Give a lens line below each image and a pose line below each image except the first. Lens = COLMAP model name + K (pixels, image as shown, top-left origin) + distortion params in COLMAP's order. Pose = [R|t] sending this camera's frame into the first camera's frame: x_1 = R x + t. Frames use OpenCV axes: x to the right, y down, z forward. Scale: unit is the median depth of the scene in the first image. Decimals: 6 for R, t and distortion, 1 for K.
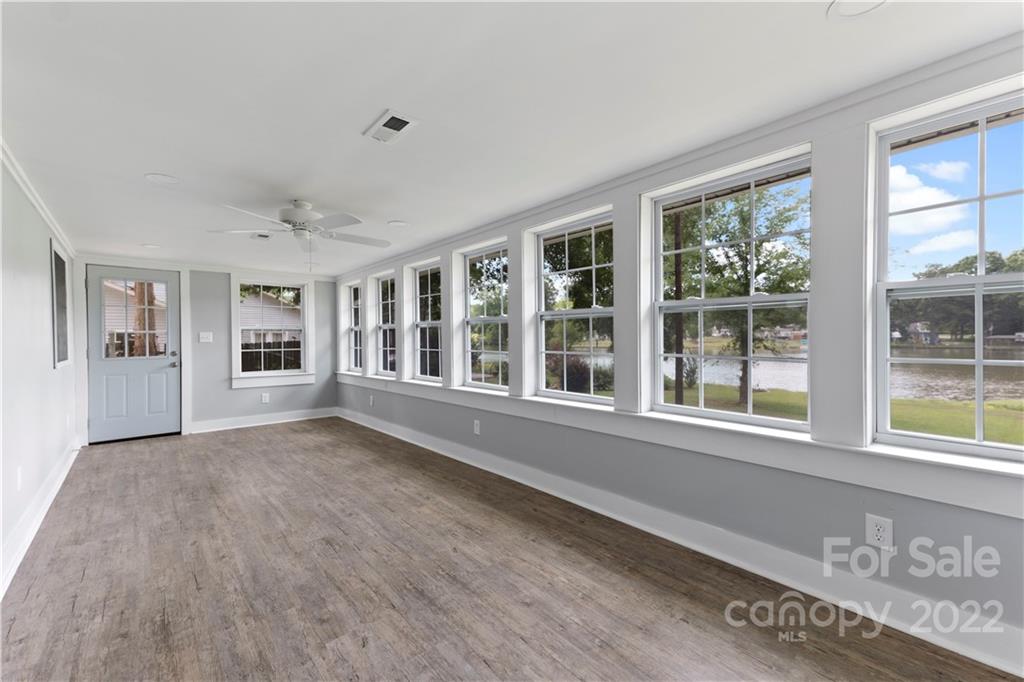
lens RADIAL K [[414.1, 0, 482.4], [0, 414.1, 339.7], [0, 0, 1]] dist [0.024731, 0.000335]
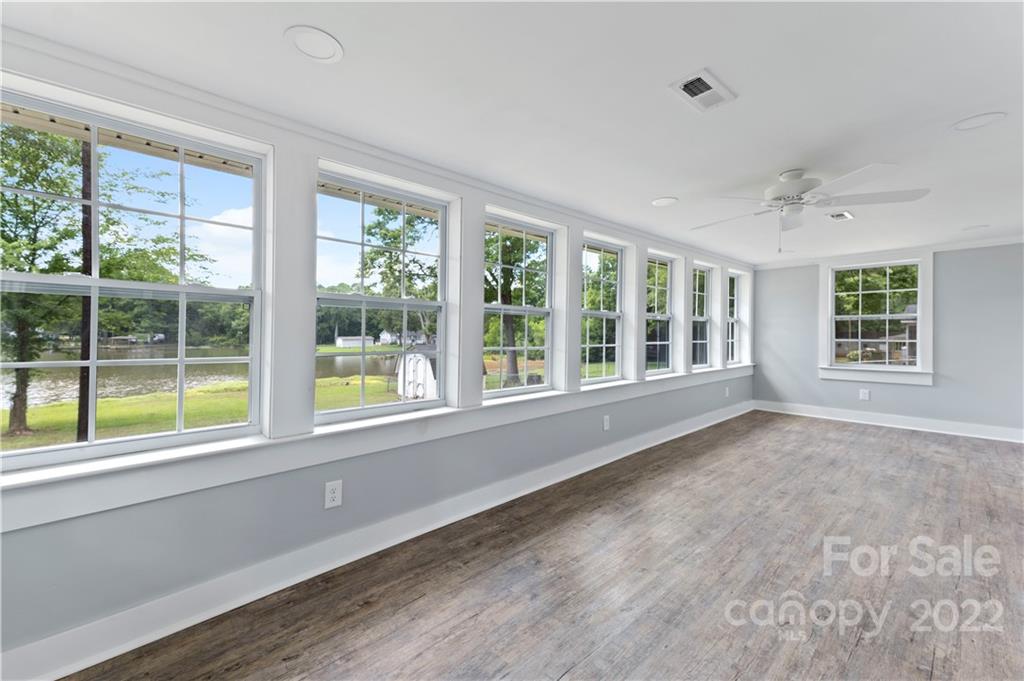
lens RADIAL K [[430.0, 0, 509.8], [0, 430.0, 338.2], [0, 0, 1]] dist [0.008190, -0.000955]
pose [[-0.070376, 0.009343, 0.997477, -1.149495], [0.014645, 0.999858, -0.008332, 0.021359], [-0.997413, 0.014021, -0.070503, 1.484634]]
